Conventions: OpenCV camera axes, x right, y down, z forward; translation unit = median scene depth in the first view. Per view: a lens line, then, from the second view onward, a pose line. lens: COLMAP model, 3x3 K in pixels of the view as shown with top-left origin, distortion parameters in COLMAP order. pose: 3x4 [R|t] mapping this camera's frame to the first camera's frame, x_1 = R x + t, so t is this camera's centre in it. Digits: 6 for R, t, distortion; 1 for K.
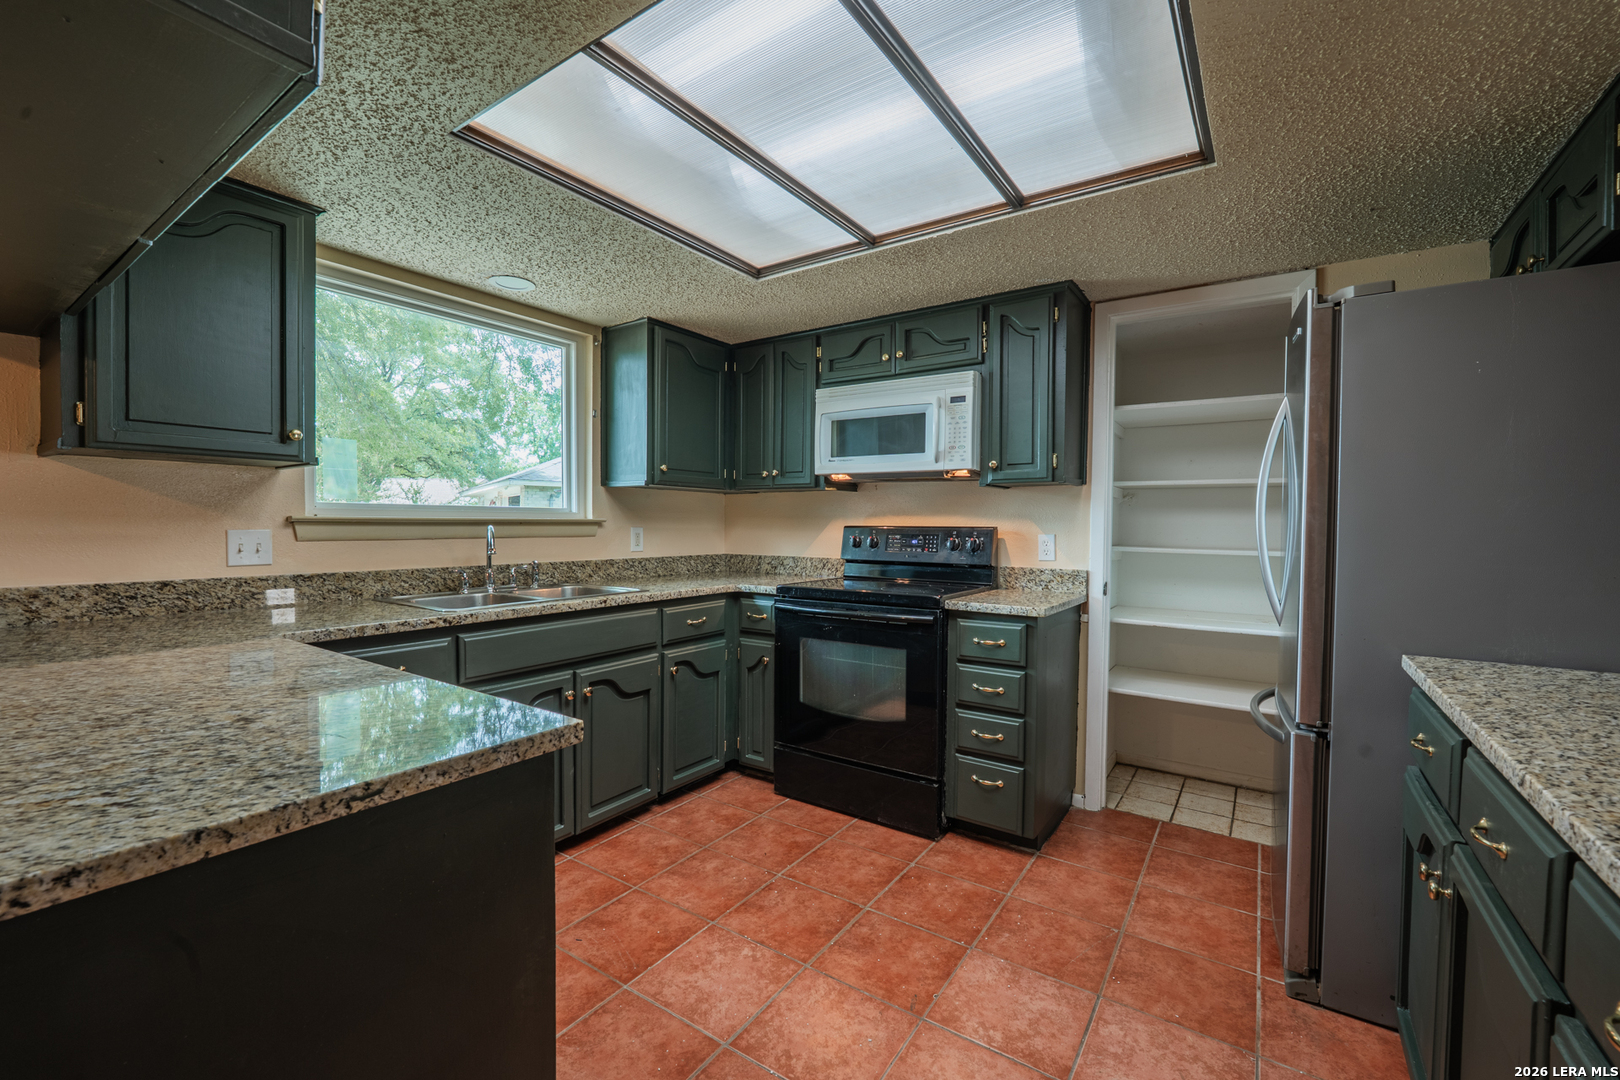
lens RADIAL K [[663.6, 0, 800.4], [0, 663.6, 540.0], [0, 0, 1]] dist [-0.009372, 0.000564]
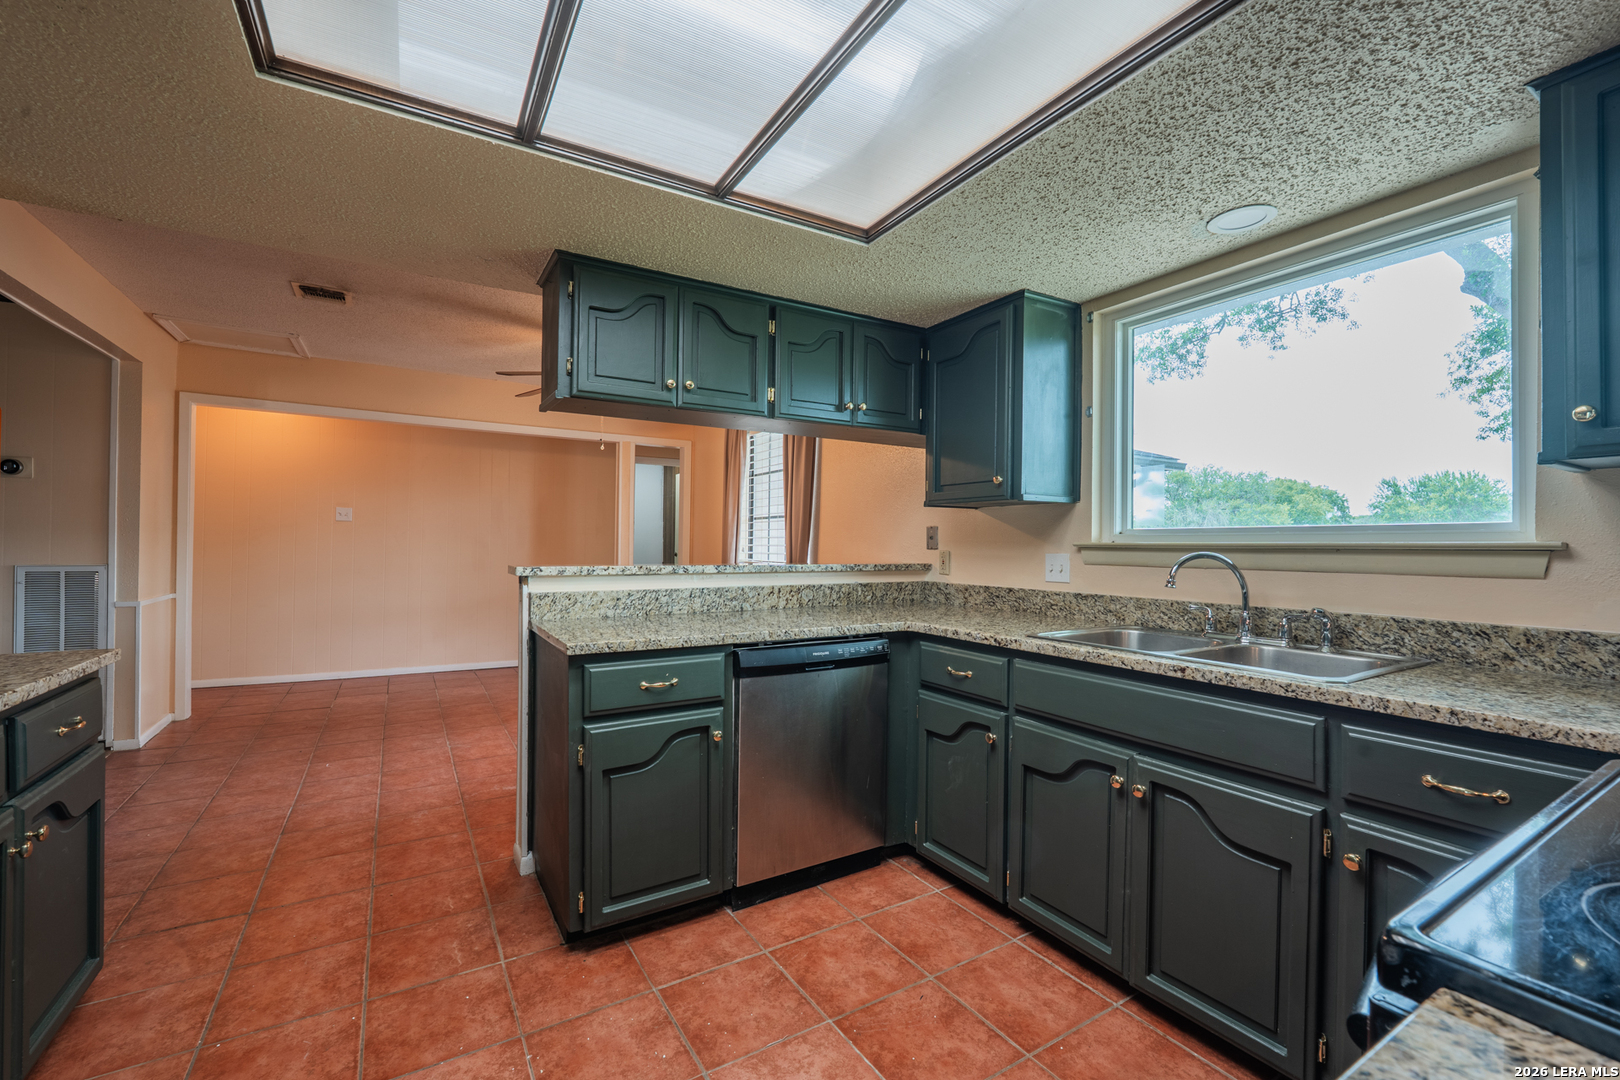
lens RADIAL K [[676.7, 0, 810.0], [0, 676.7, 540.0], [0, 0, 1]] dist [-0.010503, 0.000075]
pose [[-0.418200, -0.015191, -0.908228, 0.548905], [-0.031312, 0.999507, -0.002300, -0.025112], [0.907815, 0.027476, -0.418470, 1.137128]]
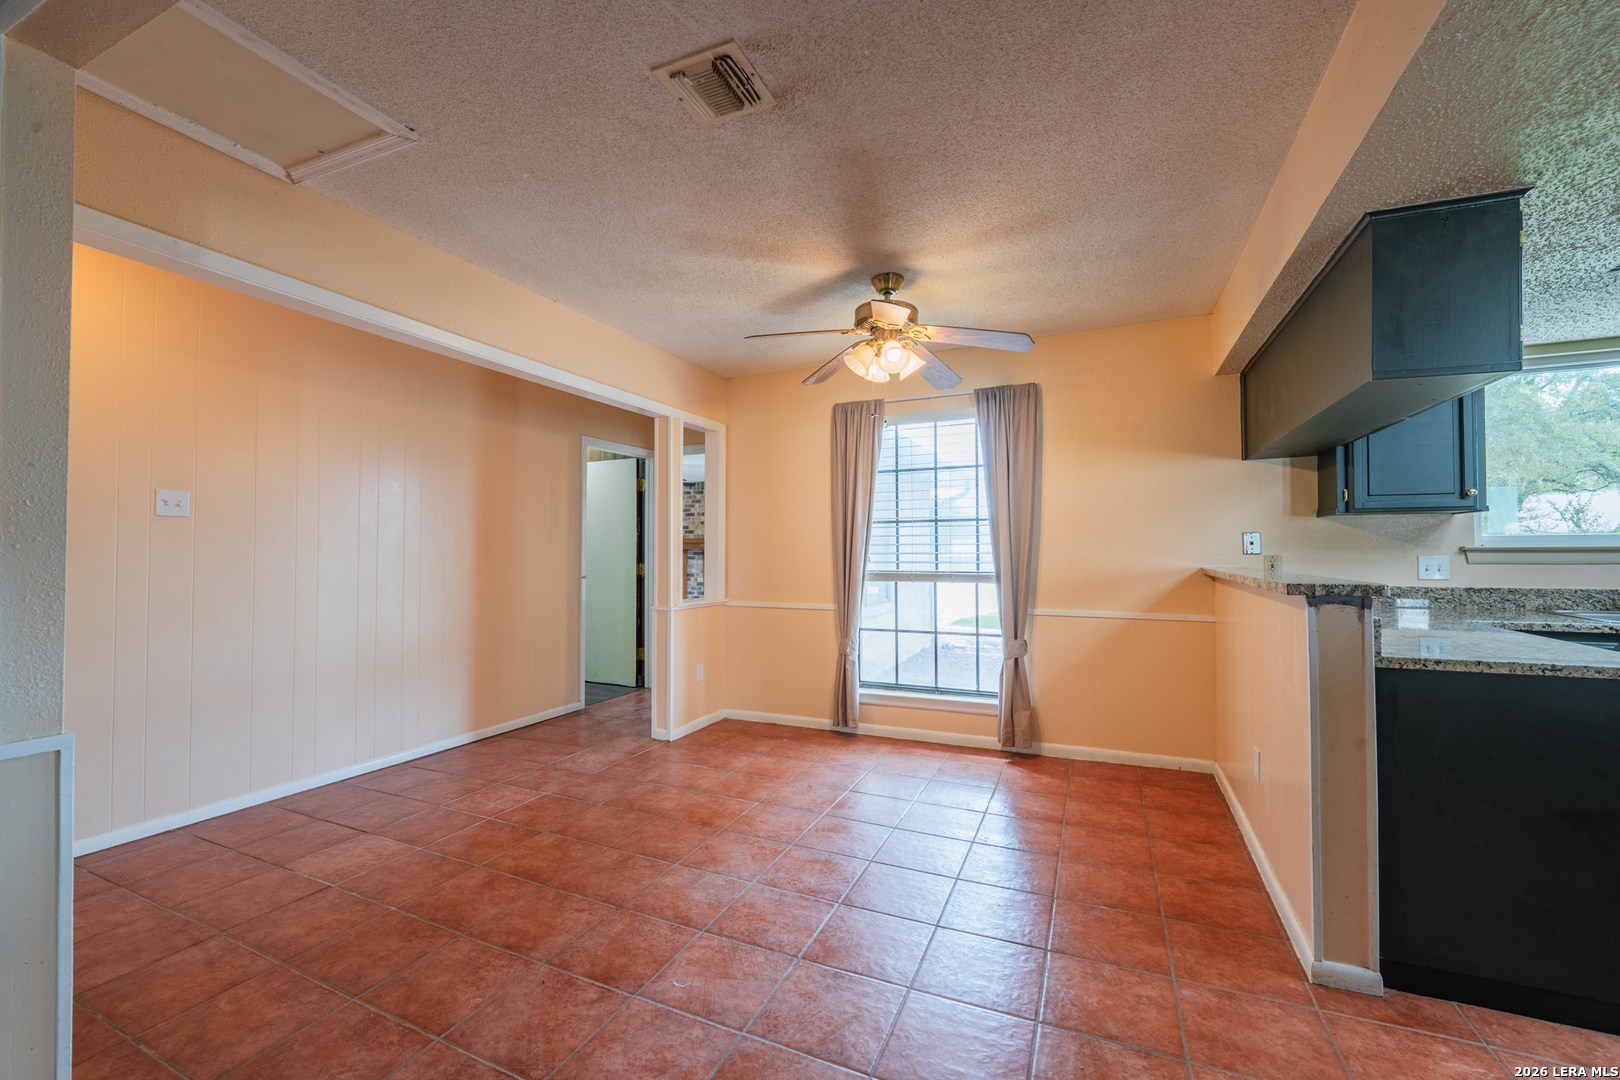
lens RADIAL K [[663.6, 0, 800.4], [0, 663.6, 540.0], [0, 0, 1]] dist [-0.009372, 0.000564]
pose [[0.173226, -0.024247, -0.984584, 0.406983], [-0.017019, 0.999474, -0.027608, 0.014594], [0.984735, 0.021539, 0.172722, -0.703229]]
